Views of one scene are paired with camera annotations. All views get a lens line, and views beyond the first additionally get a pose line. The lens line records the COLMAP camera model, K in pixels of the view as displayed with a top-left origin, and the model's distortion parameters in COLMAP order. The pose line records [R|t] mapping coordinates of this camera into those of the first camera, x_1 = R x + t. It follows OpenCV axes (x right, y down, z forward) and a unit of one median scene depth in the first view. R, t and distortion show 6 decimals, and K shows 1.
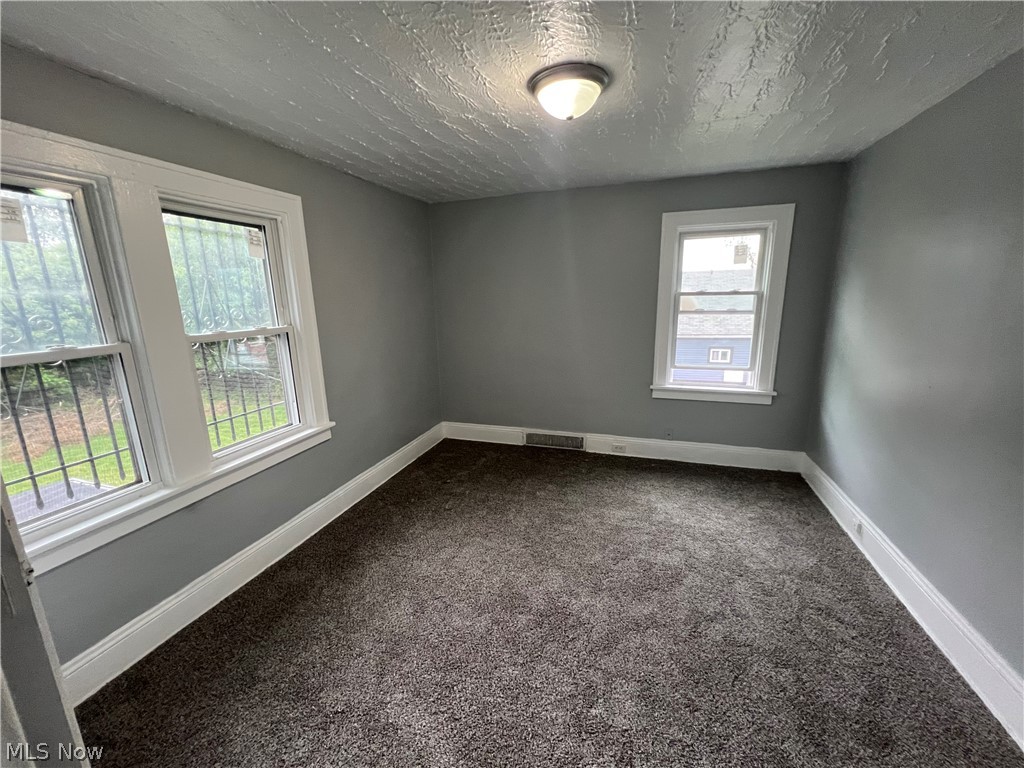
lens RADIAL K [[409.3, 0, 511.3], [0, 409.3, 387.7], [0, 0, 1]] dist [-0.004577, 0.001521]
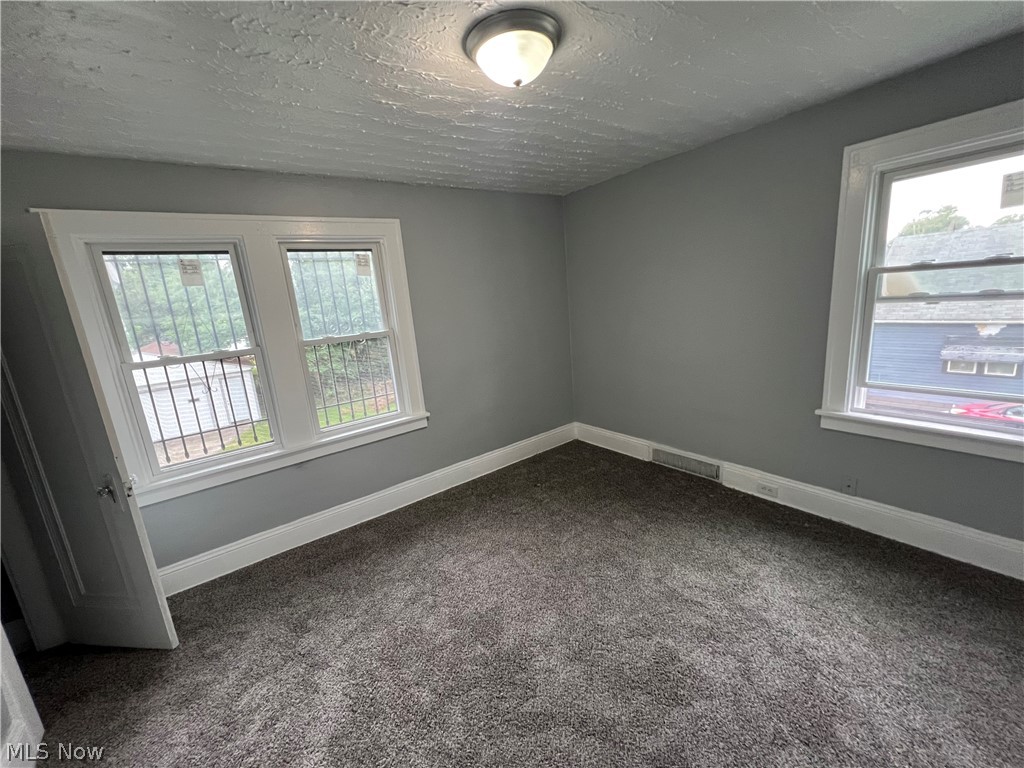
lens RADIAL K [[409.3, 0, 511.2], [0, 409.3, 387.1], [0, 0, 1]] dist [-0.004577, 0.001521]
pose [[0.817106, 0.078269, -0.571150, 0.339582], [-0.061278, 0.996920, 0.048950, -0.048763], [0.573222, -0.004999, 0.819385, 0.167412]]
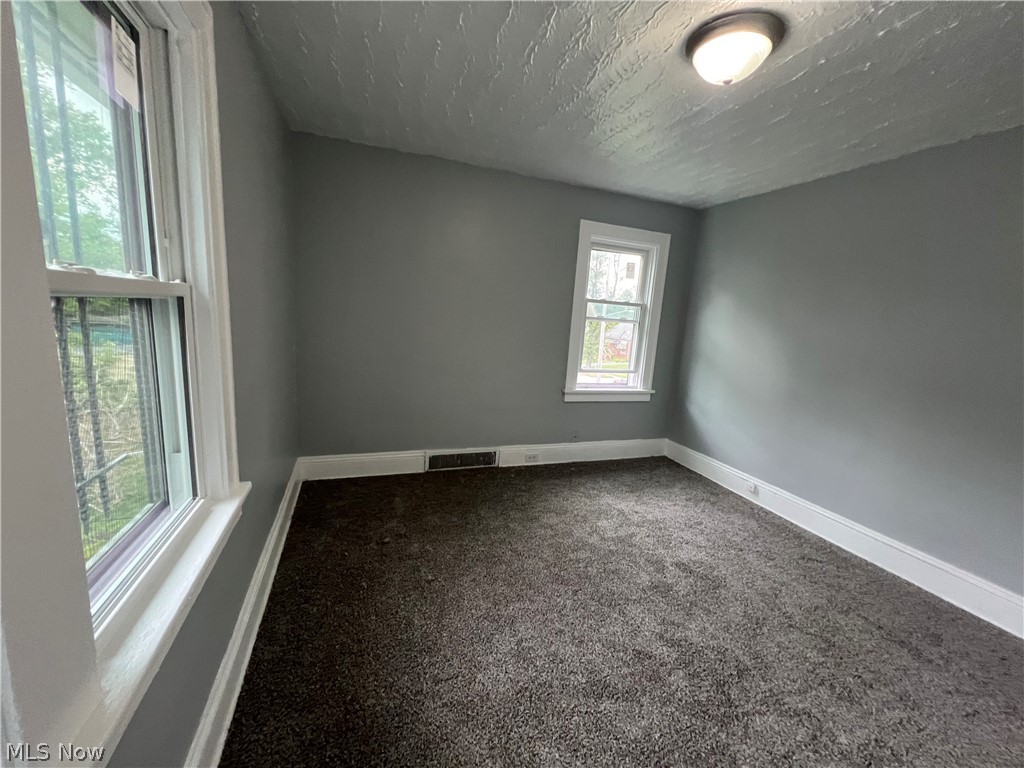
lens RADIAL K [[409.3, 0, 510.9], [0, 409.3, 386.9], [0, 0, 1]] dist [-0.004577, 0.001521]
pose [[0.780727, -0.037354, 0.623754, -0.417501], [0.055338, 0.998423, -0.009474, -0.010130], [-0.622417, 0.041914, 0.781563, 0.330708]]
